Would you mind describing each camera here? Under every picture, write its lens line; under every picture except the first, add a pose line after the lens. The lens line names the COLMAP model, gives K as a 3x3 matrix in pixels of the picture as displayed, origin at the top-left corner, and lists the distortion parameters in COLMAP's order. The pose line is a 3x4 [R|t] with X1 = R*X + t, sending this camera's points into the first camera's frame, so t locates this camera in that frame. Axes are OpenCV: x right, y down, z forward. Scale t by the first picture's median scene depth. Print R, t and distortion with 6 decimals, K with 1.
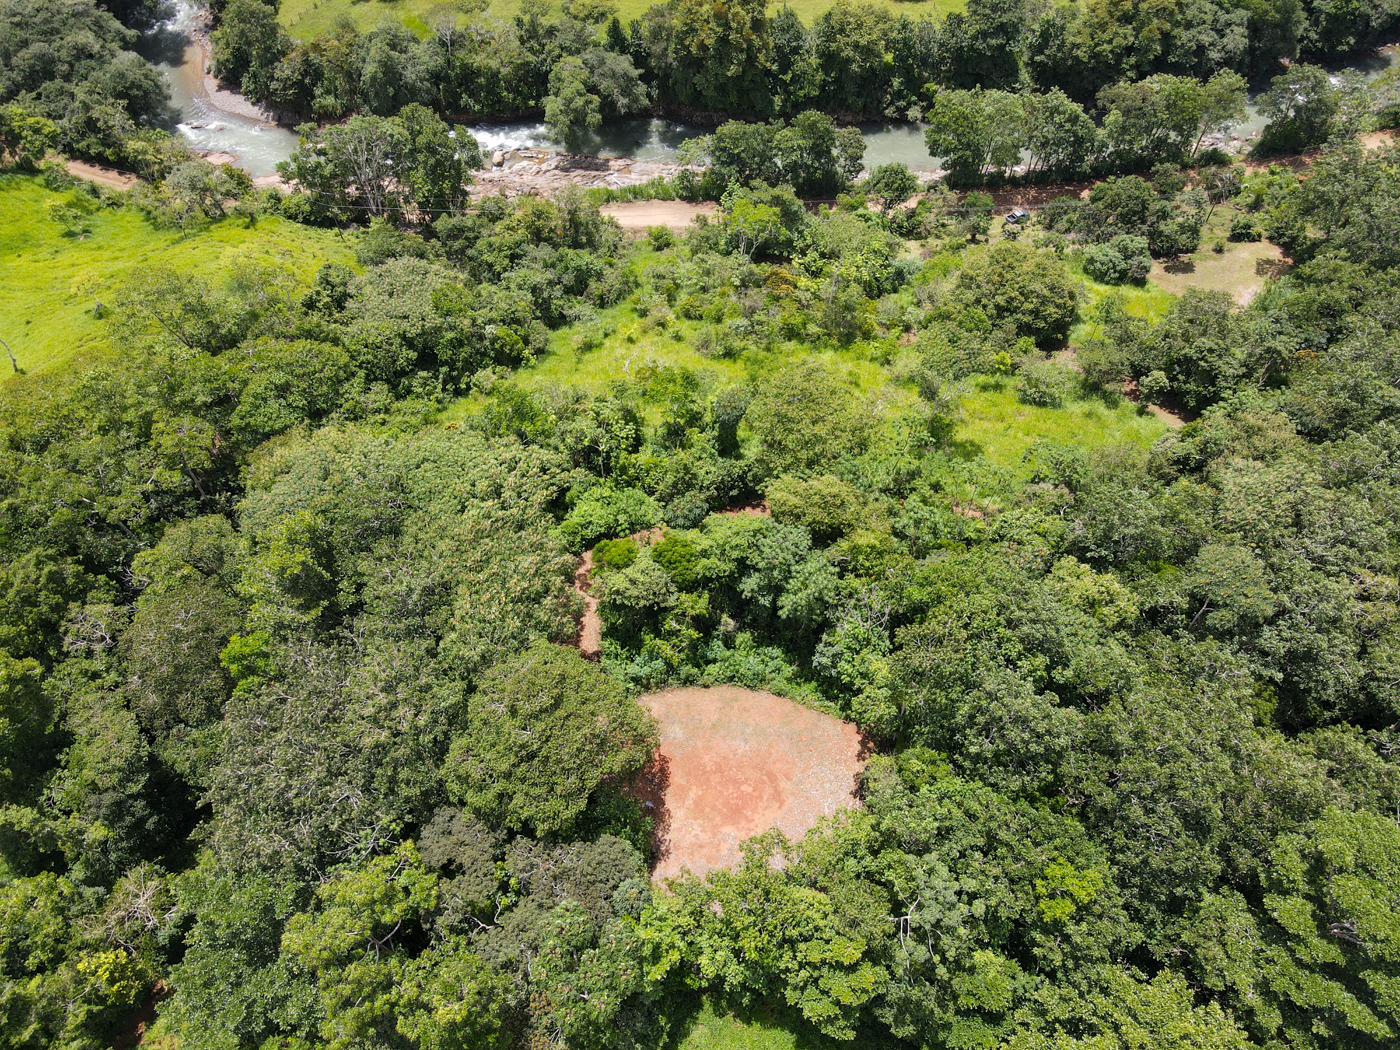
lens RADIAL K [[1025.9, 0, 702.1], [0, 1025.9, 520.7], [0, 0, 1]] dist [0.004741, 0.015217]
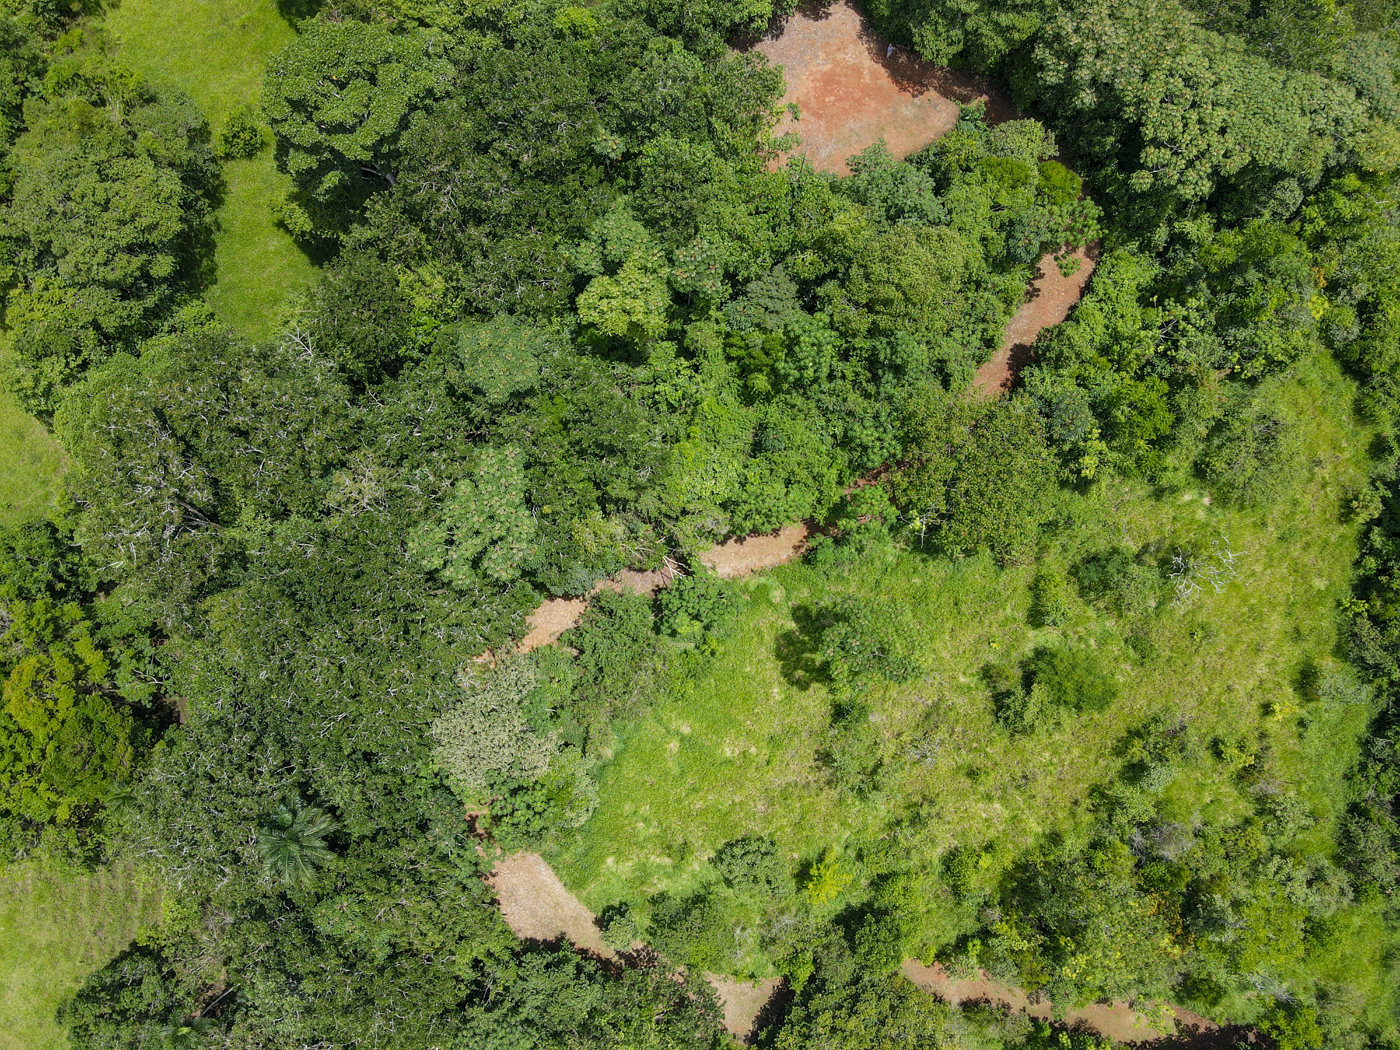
lens RADIAL K [[1025.9, 0, 686.6], [0, 1025.9, 513.7], [0, 0, 1]] dist [0.004741, 0.015217]
pose [[-0.883254, 0.445557, -0.146086, 0.304562], [-0.395241, -0.539829, 0.743215, -0.429856], [0.252283, 0.714187, 0.652909, 0.279108]]
